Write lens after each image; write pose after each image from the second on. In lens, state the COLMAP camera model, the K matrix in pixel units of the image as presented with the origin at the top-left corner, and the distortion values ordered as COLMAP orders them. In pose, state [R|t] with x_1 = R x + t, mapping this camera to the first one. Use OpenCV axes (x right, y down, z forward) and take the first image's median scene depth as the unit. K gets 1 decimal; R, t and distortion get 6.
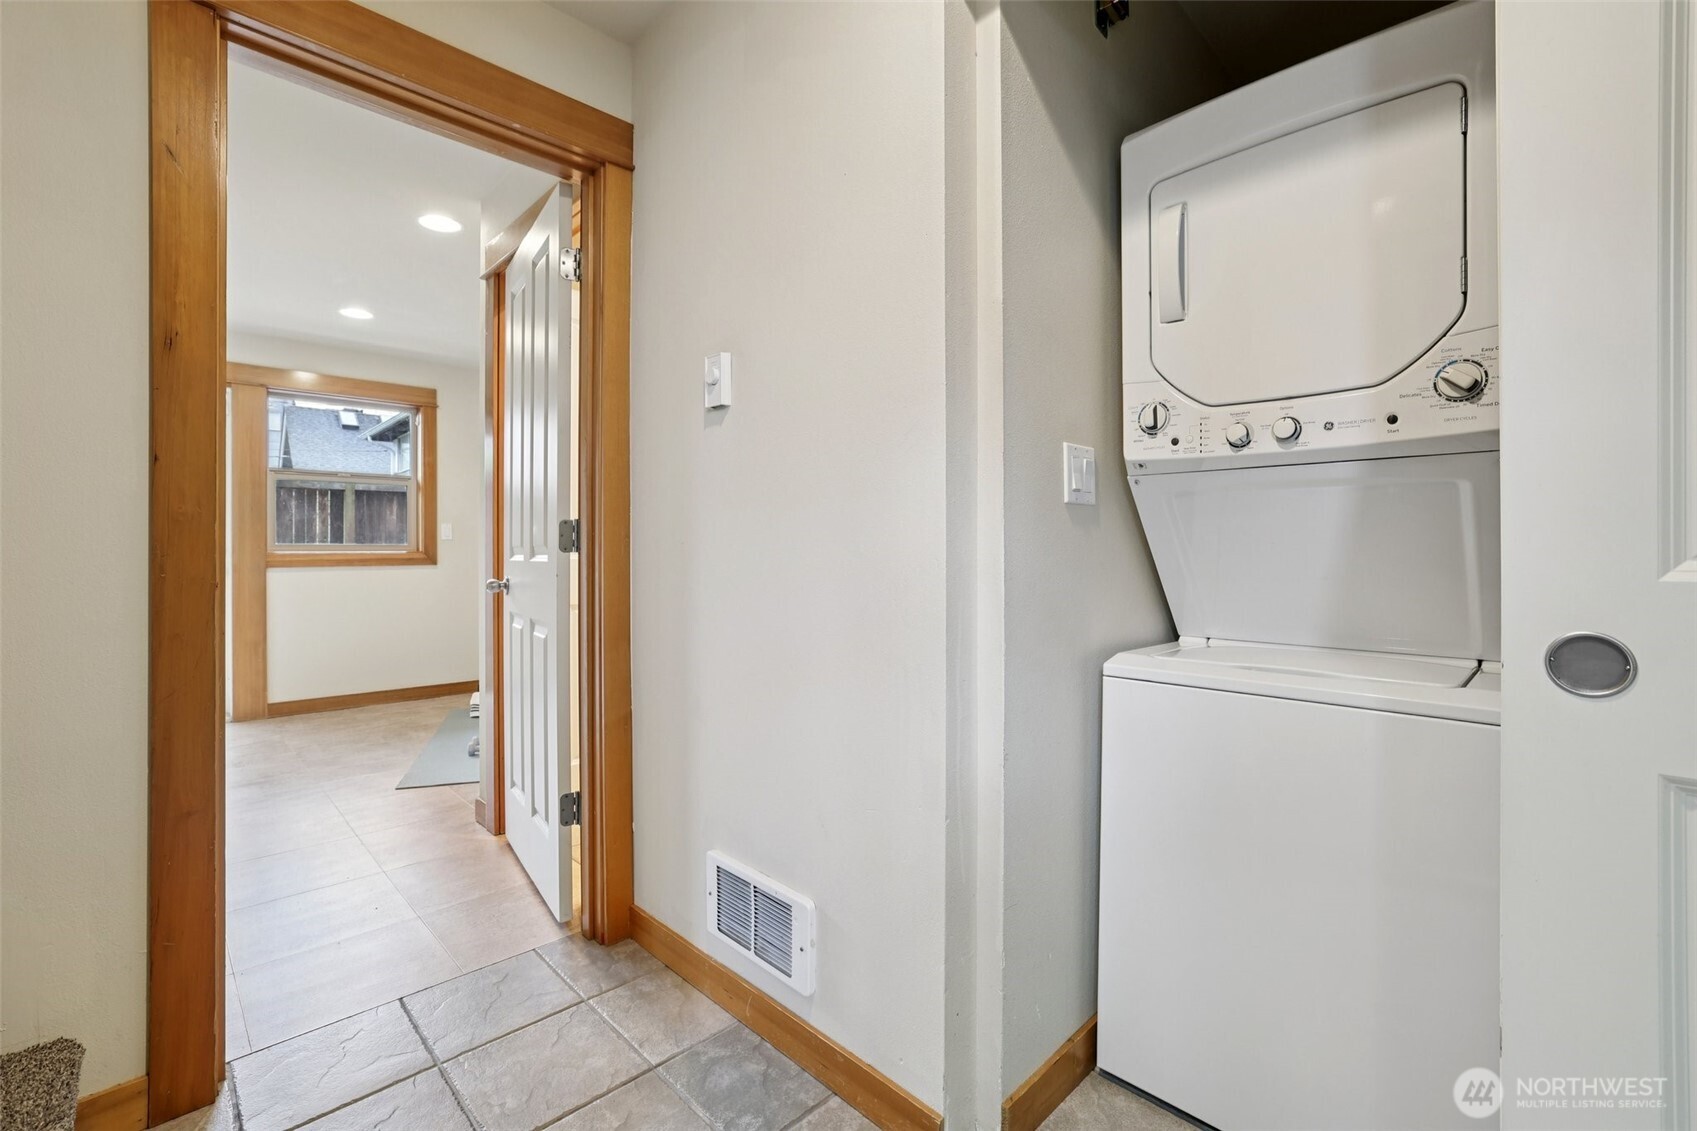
lens RADIAL K [[737.2, 0, 850.5], [0, 737.2, 557.5], [0, 0, 1]] dist [-0.039900, 0.019630]
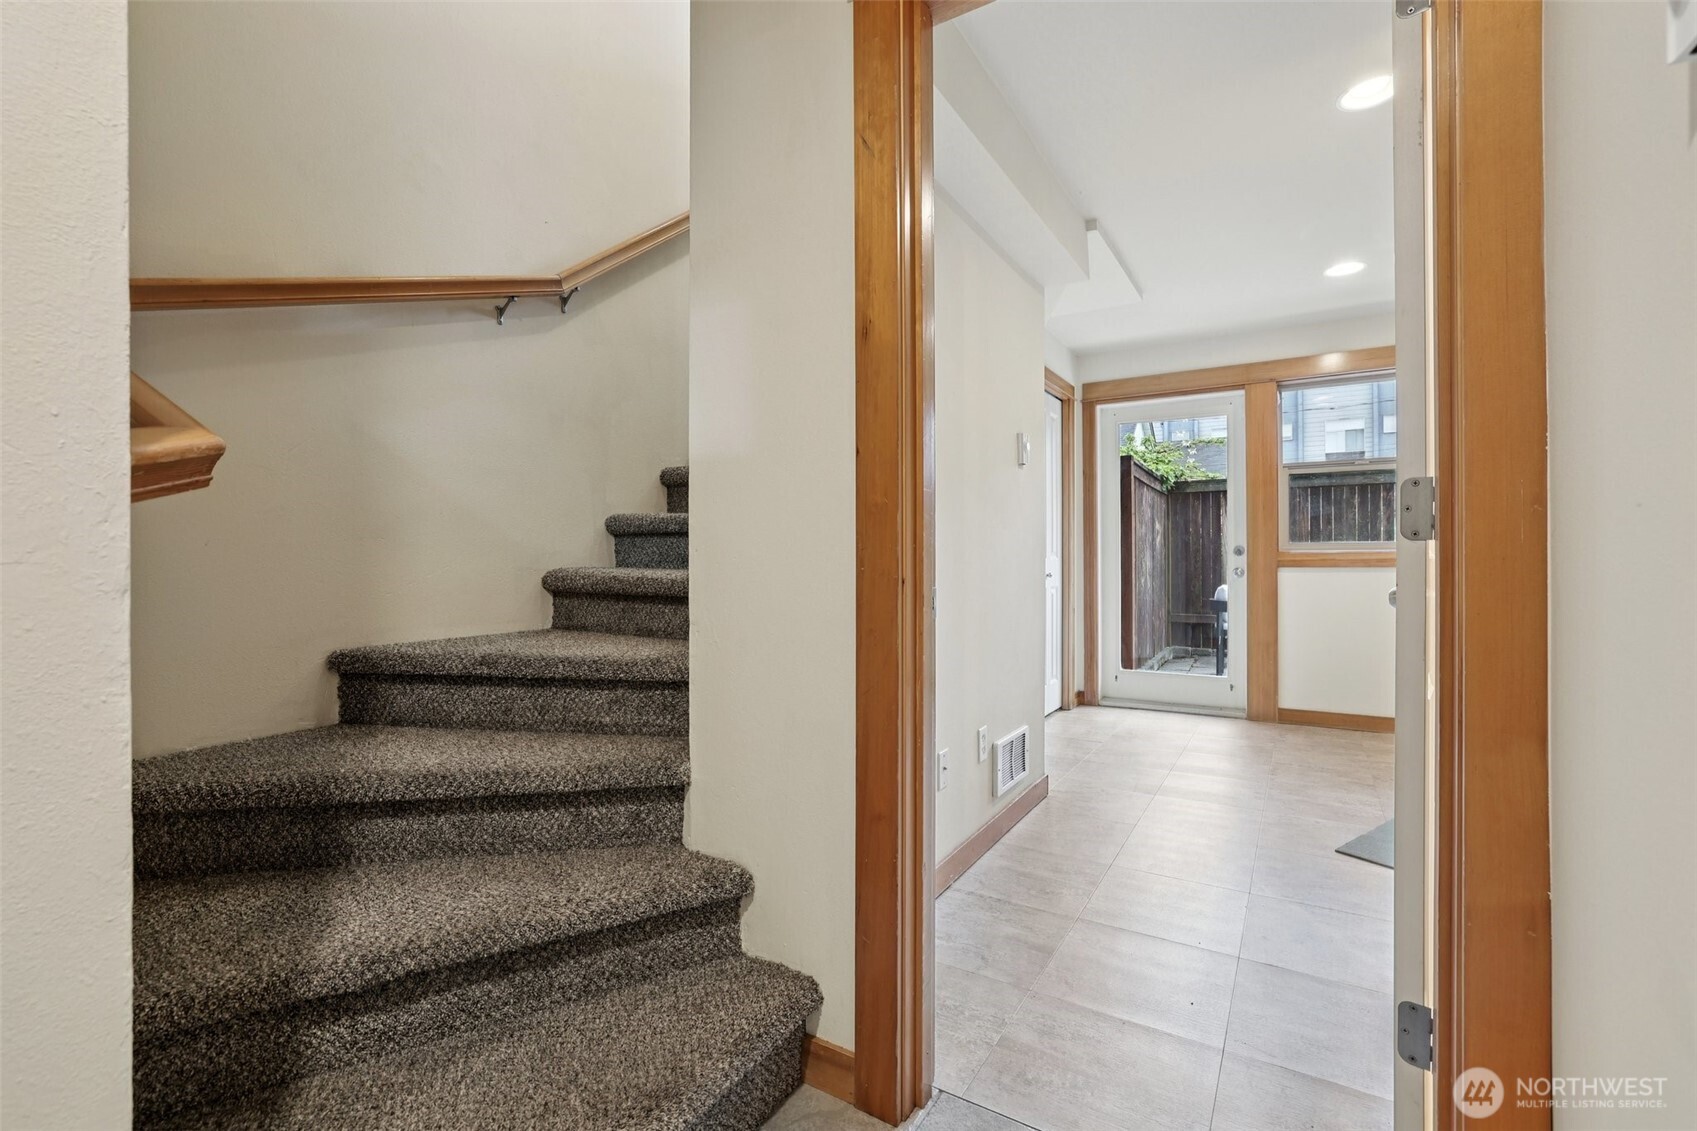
lens RADIAL K [[737.2, 0, 850.5], [0, 737.2, 557.5], [0, 0, 1]] dist [-0.039900, 0.019630]
pose [[0.234928, -0.000676, -0.972013, 0.007989], [-0.001744, 0.999998, -0.001117, 0.003473], [0.972011, 0.001957, 0.234926, 0.234718]]
